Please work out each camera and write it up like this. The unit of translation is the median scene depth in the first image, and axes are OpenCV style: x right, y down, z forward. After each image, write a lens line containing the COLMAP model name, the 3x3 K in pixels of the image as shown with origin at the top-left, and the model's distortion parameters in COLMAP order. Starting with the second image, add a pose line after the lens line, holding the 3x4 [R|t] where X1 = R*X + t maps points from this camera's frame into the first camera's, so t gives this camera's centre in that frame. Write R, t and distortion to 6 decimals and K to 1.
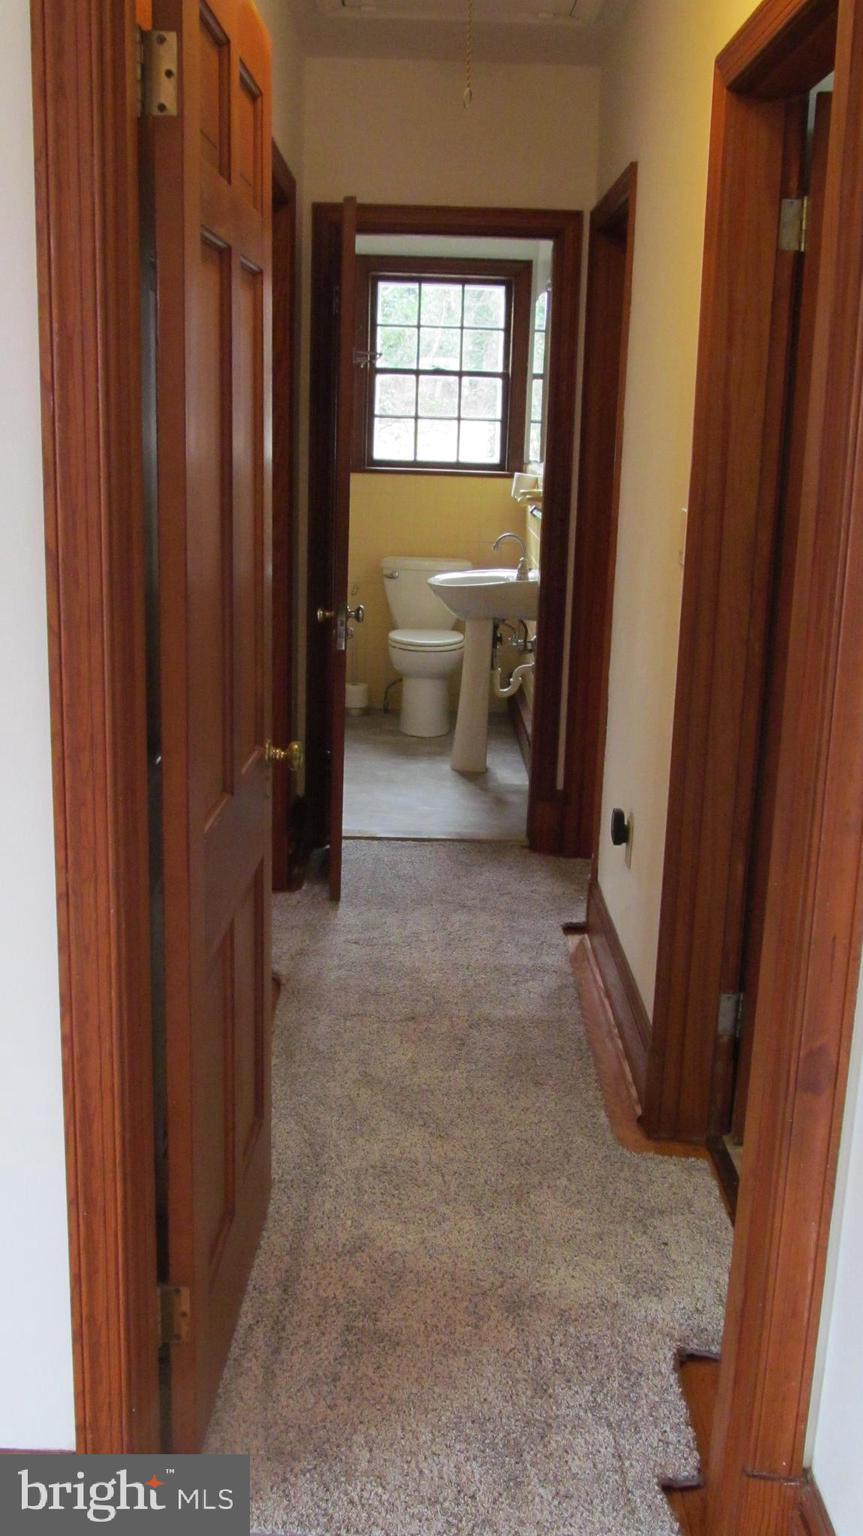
lens RADIAL K [[1459.1, 0, 431.5], [0, 1459.1, 768.6], [0, 0, 1]] dist [-0.038999, 0.000000]
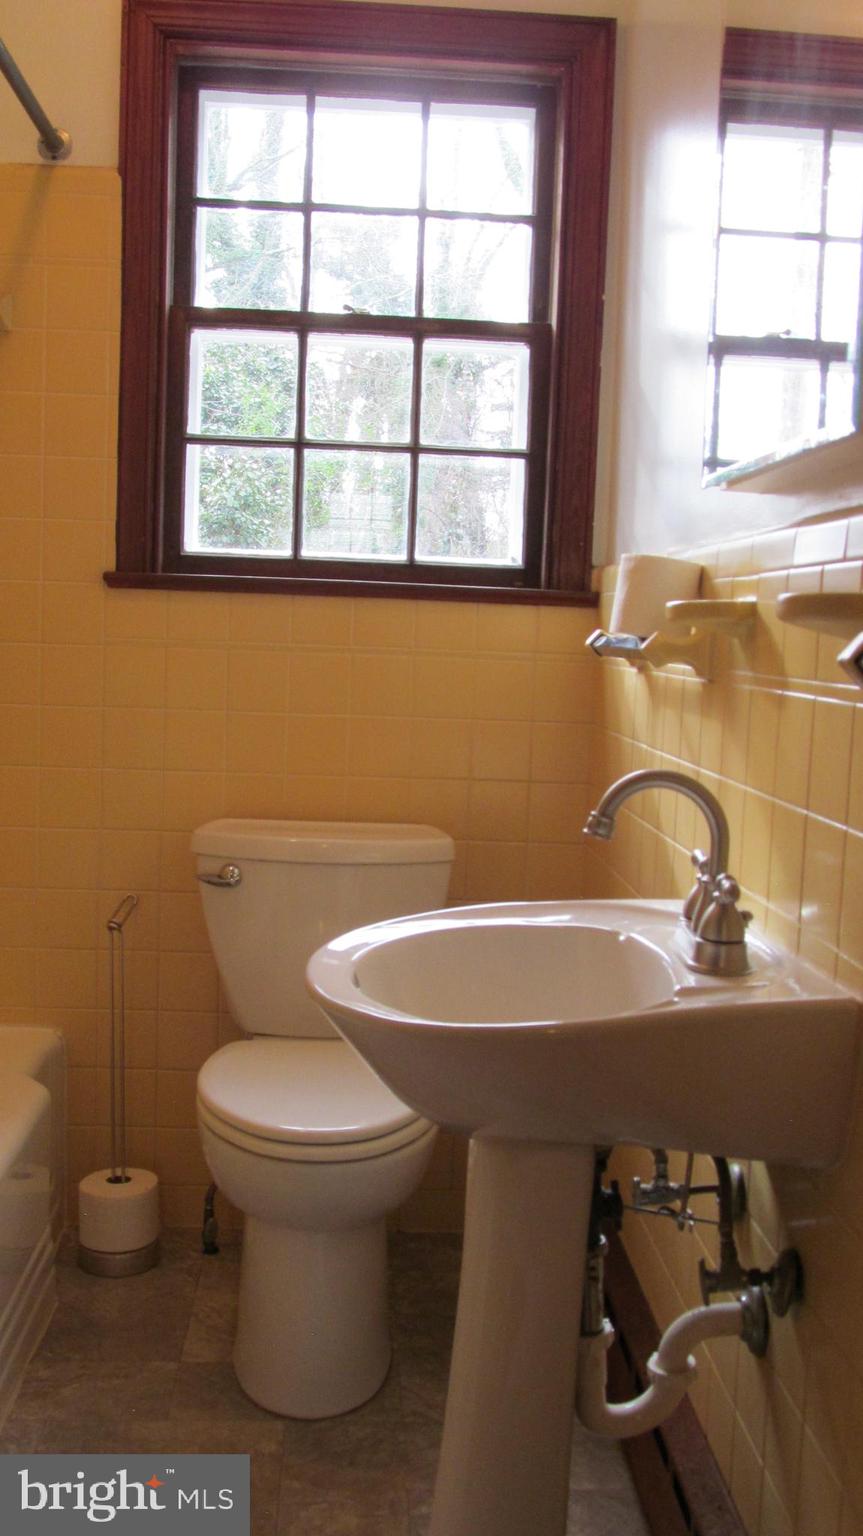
lens RADIAL K [[1459.1, 0, 431.5], [0, 1459.1, 767.8], [0, 0, 1]] dist [-0.038999, 0.000000]
pose [[0.998346, 0.001893, 0.057468, 0.001912], [0.005214, 0.992362, -0.123254, -0.112861], [-0.057262, 0.123349, 0.990710, 0.640519]]
